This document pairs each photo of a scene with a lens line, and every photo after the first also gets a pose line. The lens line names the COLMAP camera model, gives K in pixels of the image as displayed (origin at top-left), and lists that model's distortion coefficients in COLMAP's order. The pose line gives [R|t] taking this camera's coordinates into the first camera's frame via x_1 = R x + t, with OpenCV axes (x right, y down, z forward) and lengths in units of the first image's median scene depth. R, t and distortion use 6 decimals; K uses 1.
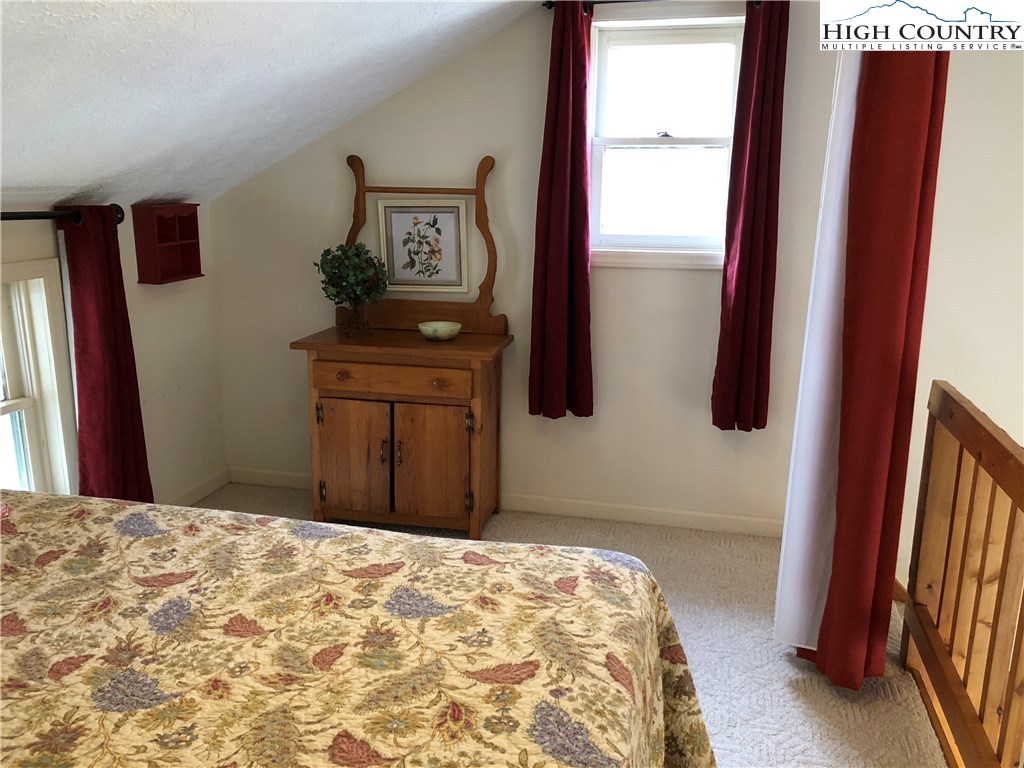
lens RADIAL K [[839.3, 0, 518.2], [0, 839.3, 385.1], [0, 0, 1]] dist [0.028162, -0.010011]
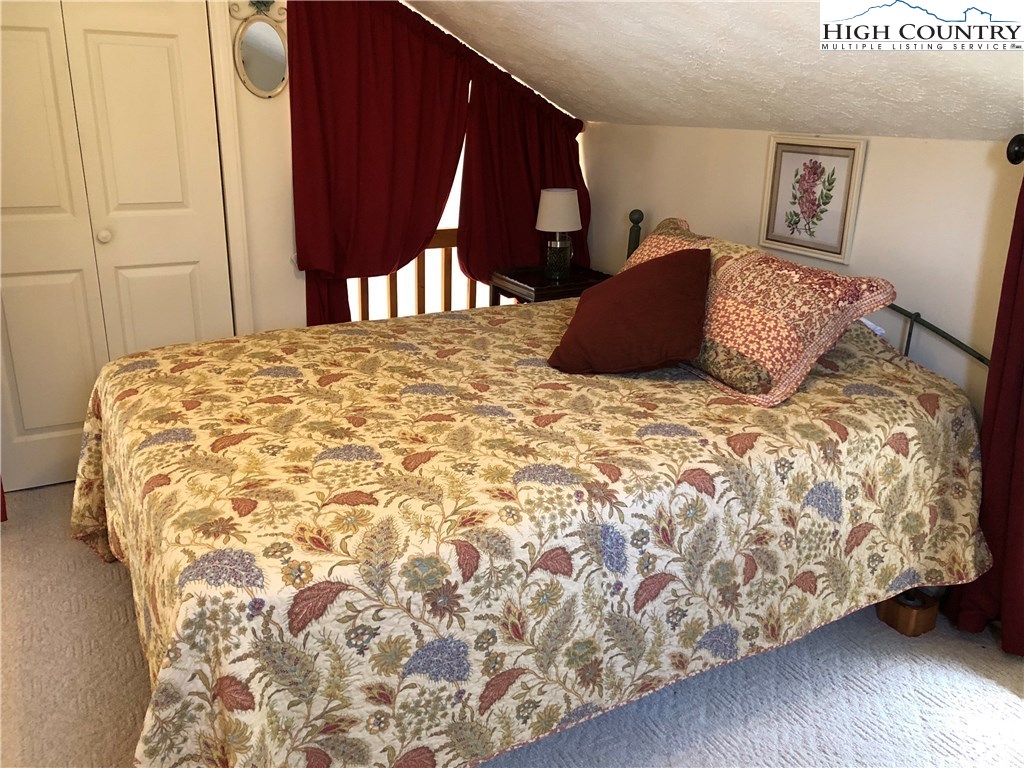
lens RADIAL K [[839.3, 0, 520.9], [0, 839.3, 383.6], [0, 0, 1]] dist [0.028162, -0.010011]
pose [[-0.738719, 0.189875, -0.646716, 0.450522], [-0.184007, 0.866240, 0.464511, -0.424525], [0.648410, 0.462143, -0.604970, 1.822952]]
